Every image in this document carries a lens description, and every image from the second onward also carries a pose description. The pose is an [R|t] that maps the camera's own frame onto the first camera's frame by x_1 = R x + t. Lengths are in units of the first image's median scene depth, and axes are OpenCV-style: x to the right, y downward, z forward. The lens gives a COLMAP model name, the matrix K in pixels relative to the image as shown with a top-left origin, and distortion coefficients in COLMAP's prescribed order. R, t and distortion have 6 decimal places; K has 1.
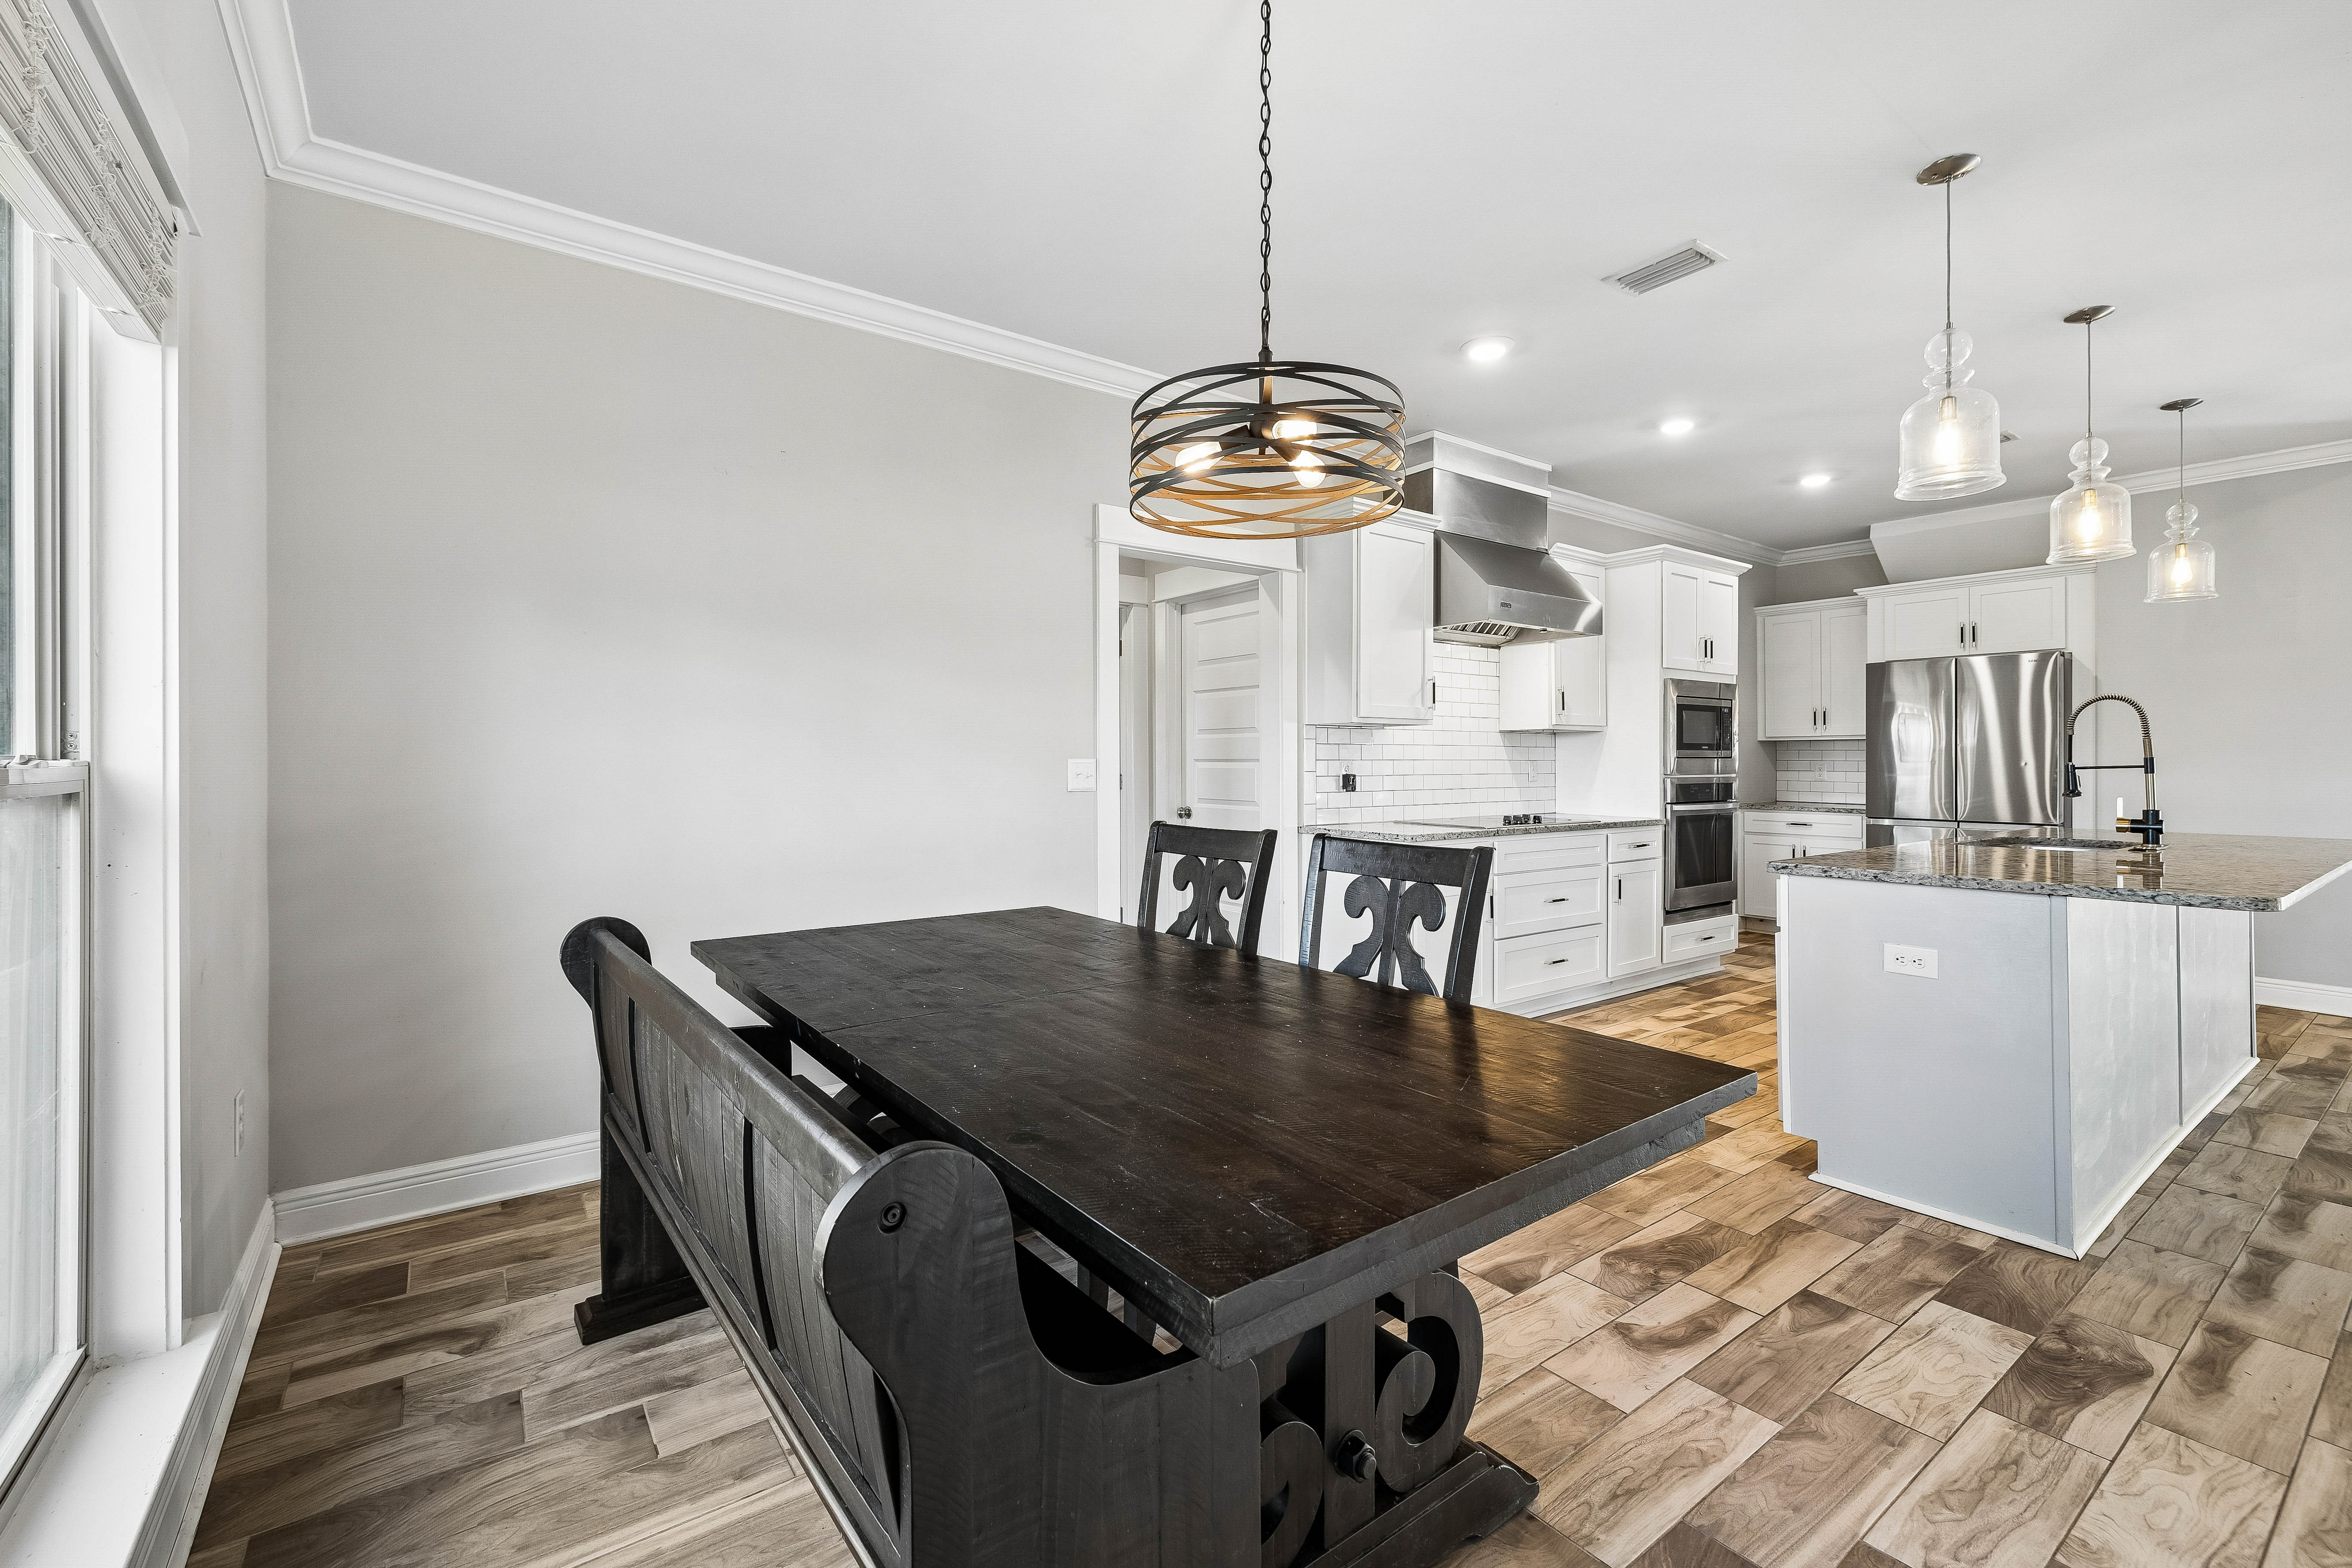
lens RADIAL K [[999.5, 0, 1166.7], [0, 999.5, 758.7], [0, 0, 1]] dist [0.000739, -0.000057]
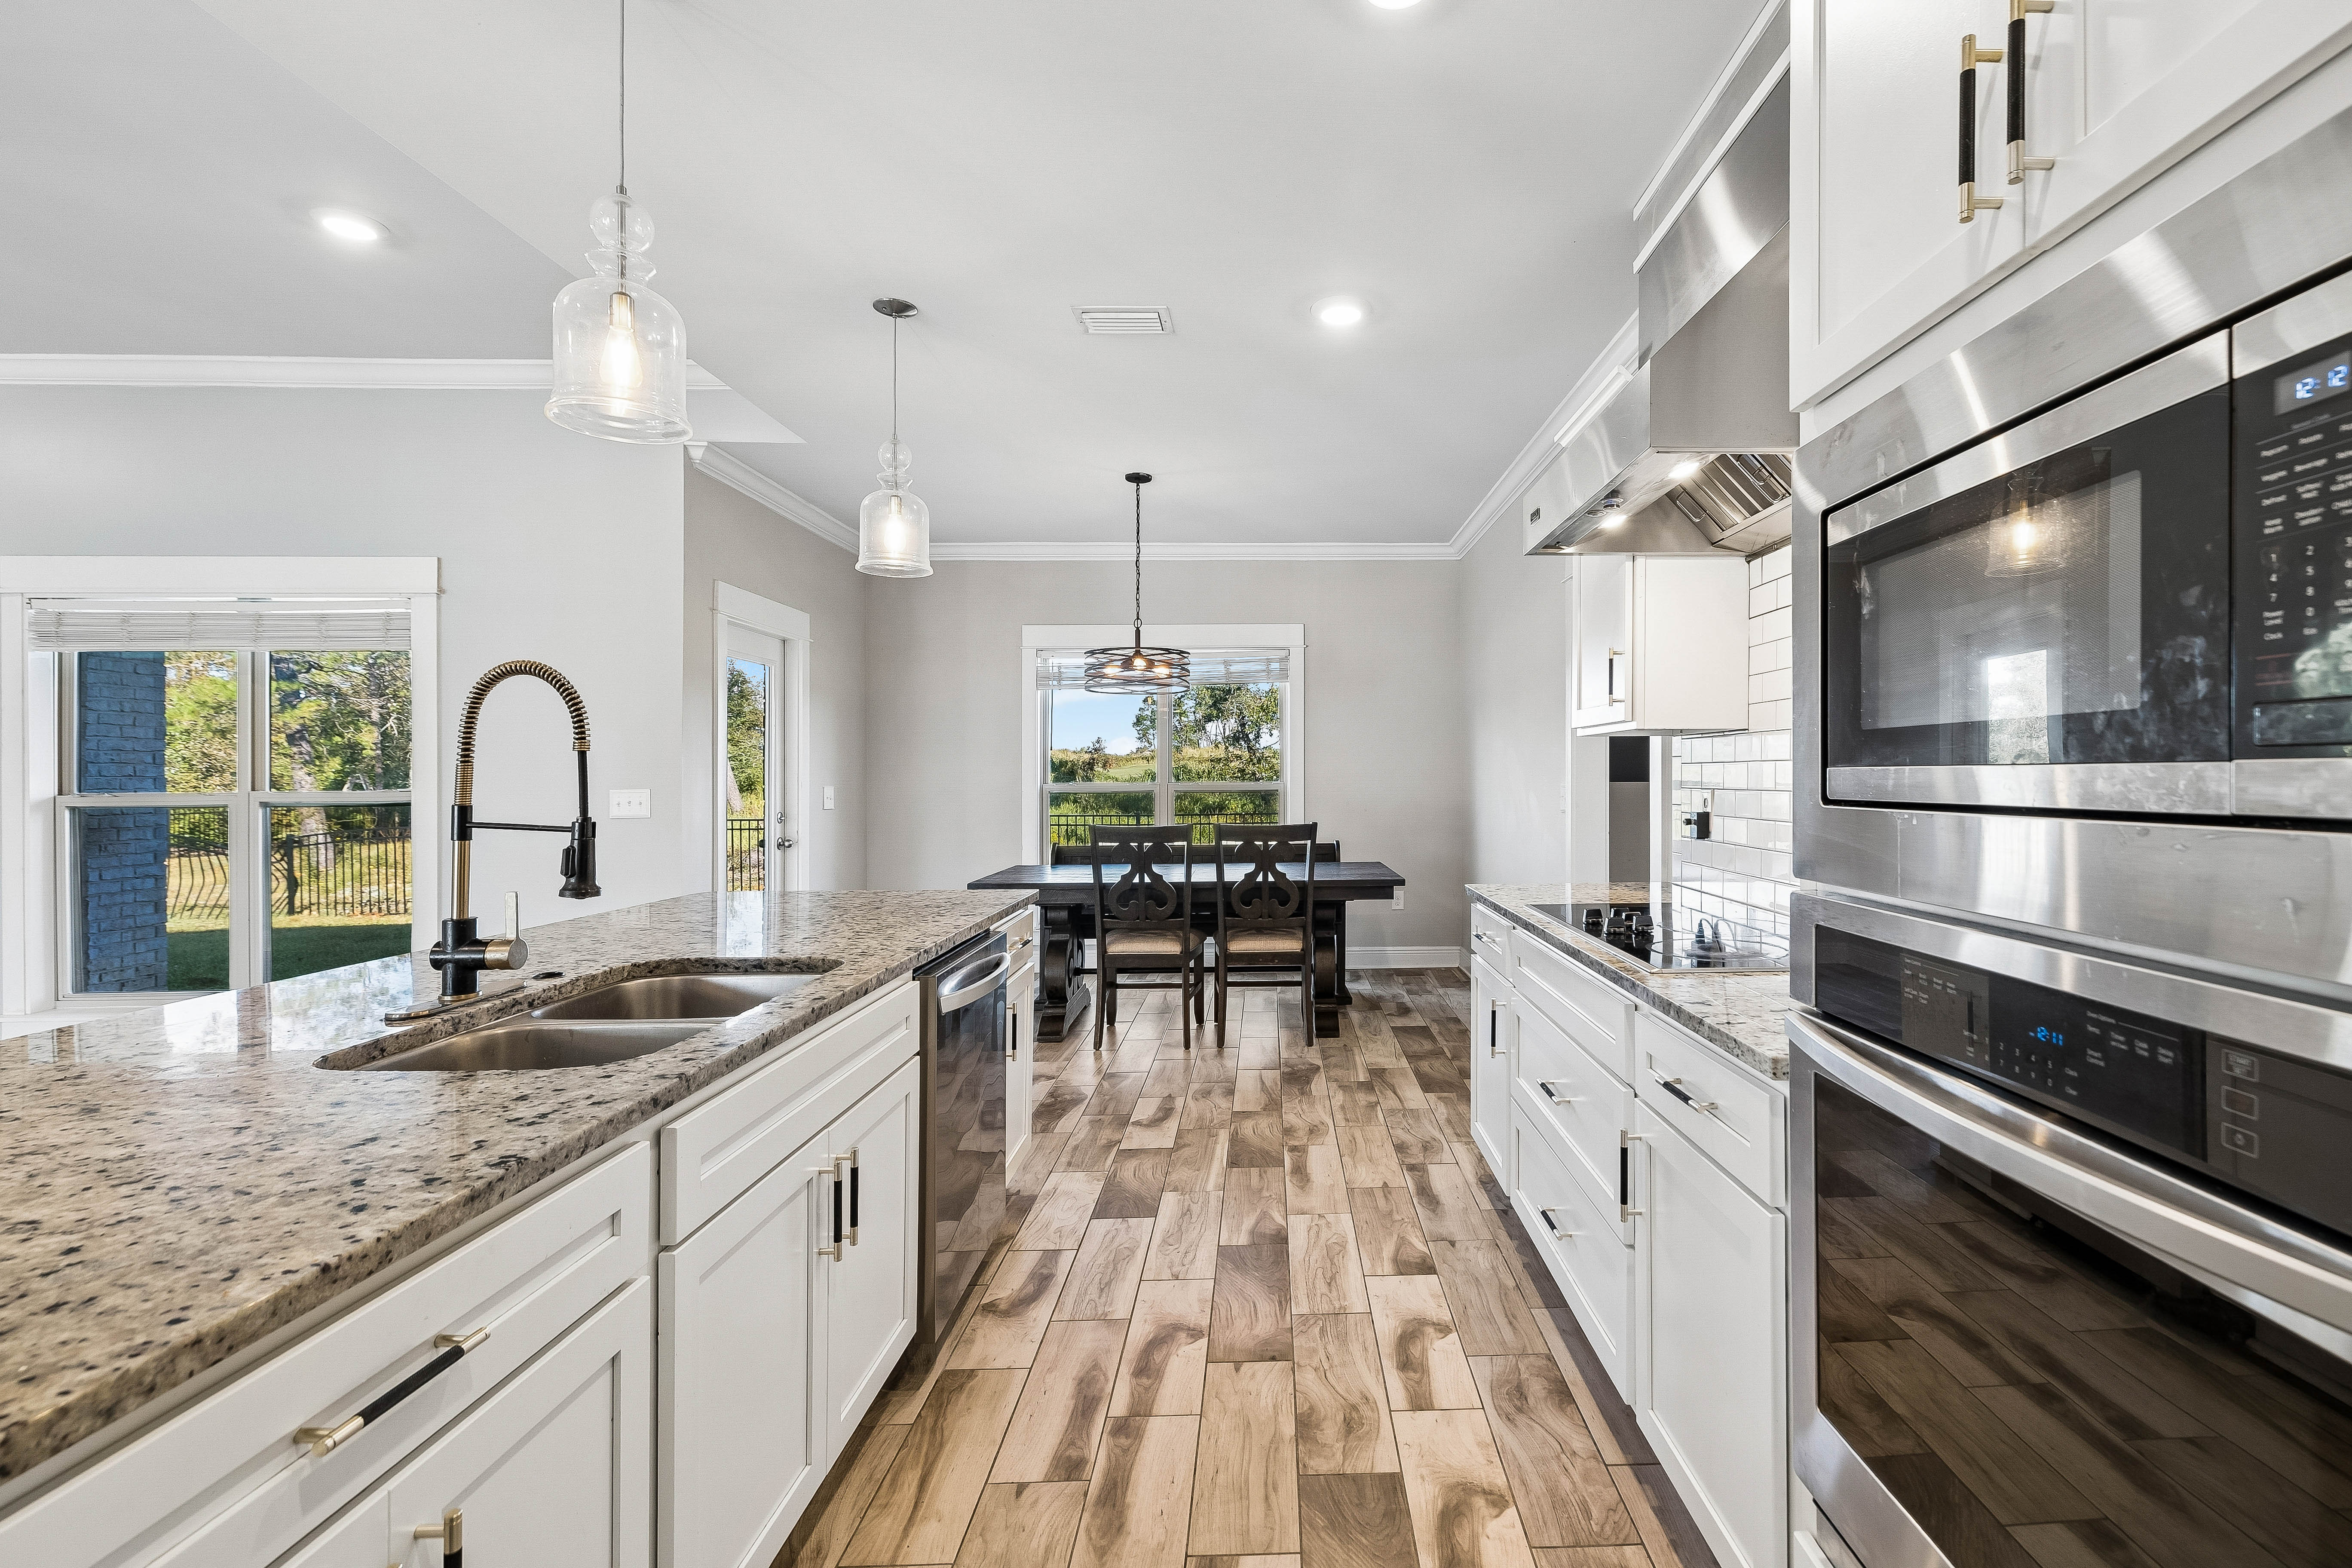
lens RADIAL K [[999.5, 0, 1302.0], [0, 999.5, 772.1], [0, 0, 1]] dist [0.000739, -0.000057]
pose [[-0.555266, -0.002345, -0.831670, 1.148577], [0.004706, 0.999971, -0.005961, -0.011258], [0.831660, -0.007223, -0.555238, 1.581345]]
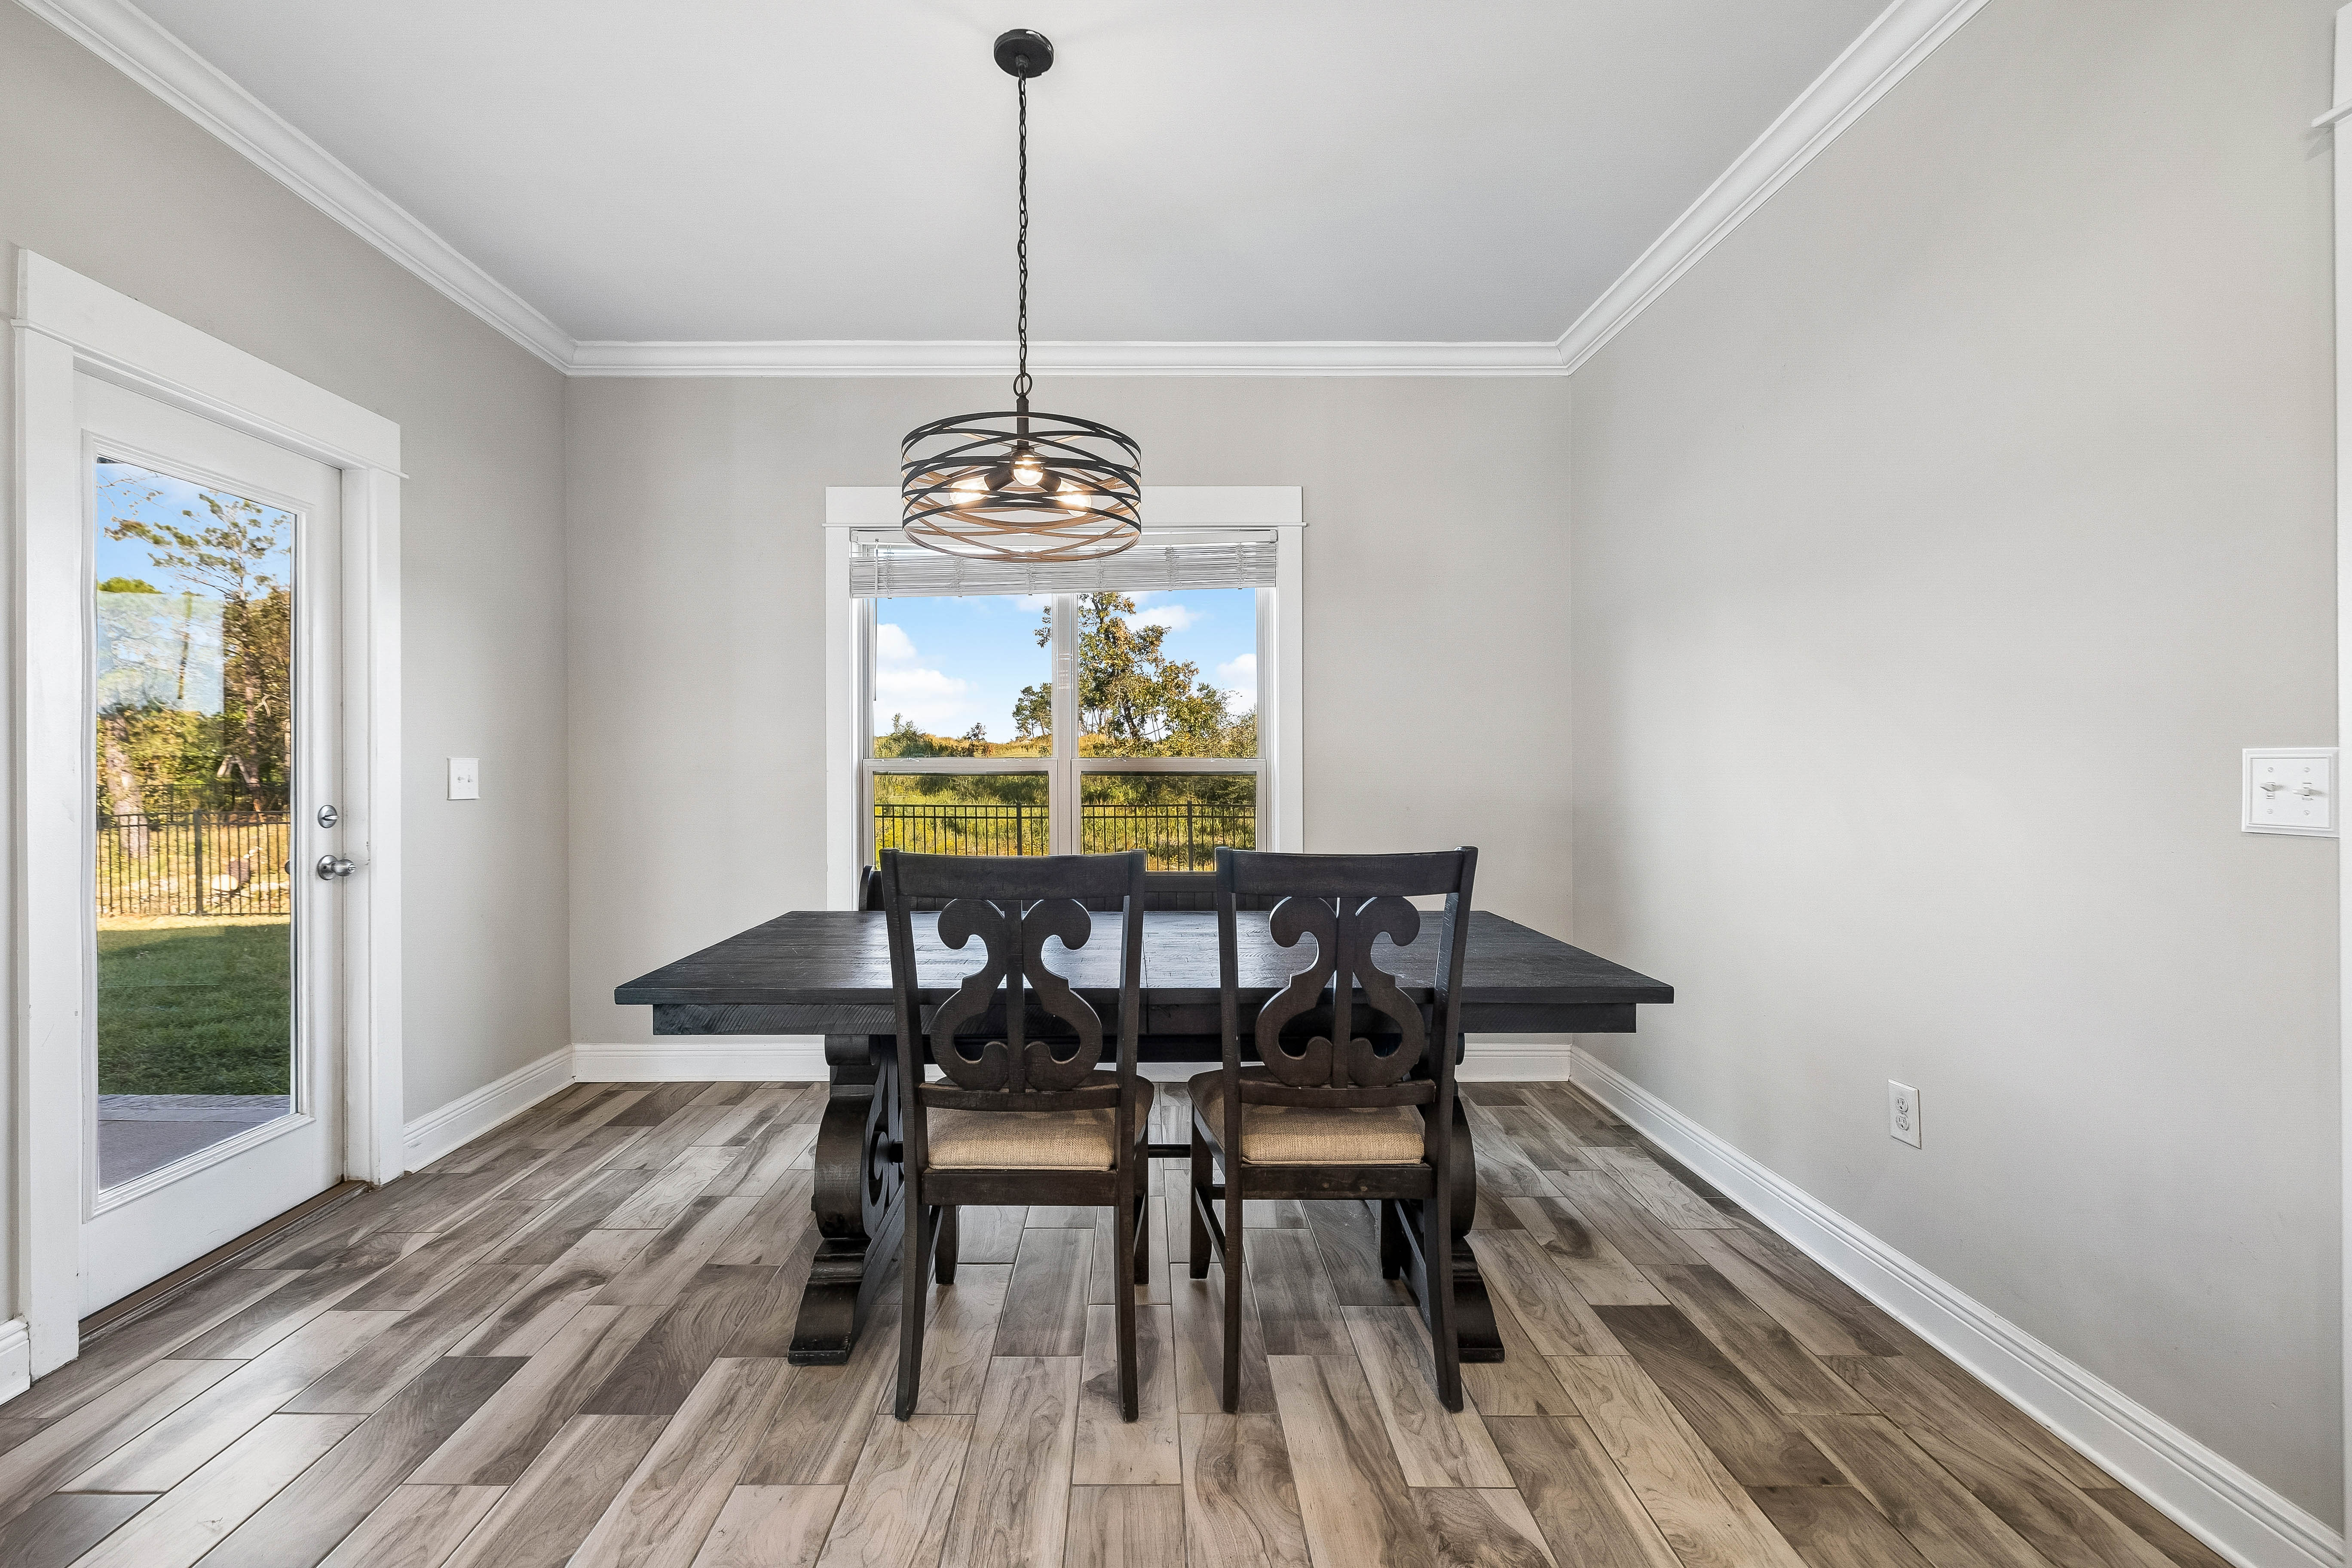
lens RADIAL K [[999.5, 0, 1123.4], [0, 999.5, 770.1], [0, 0, 1]] dist [0.000739, -0.000057]
pose [[-0.601929, 0.003100, -0.798543, 0.534186], [-0.000039, 0.999992, 0.003911, 0.008183], [0.798549, 0.002385, -0.601925, 1.003573]]
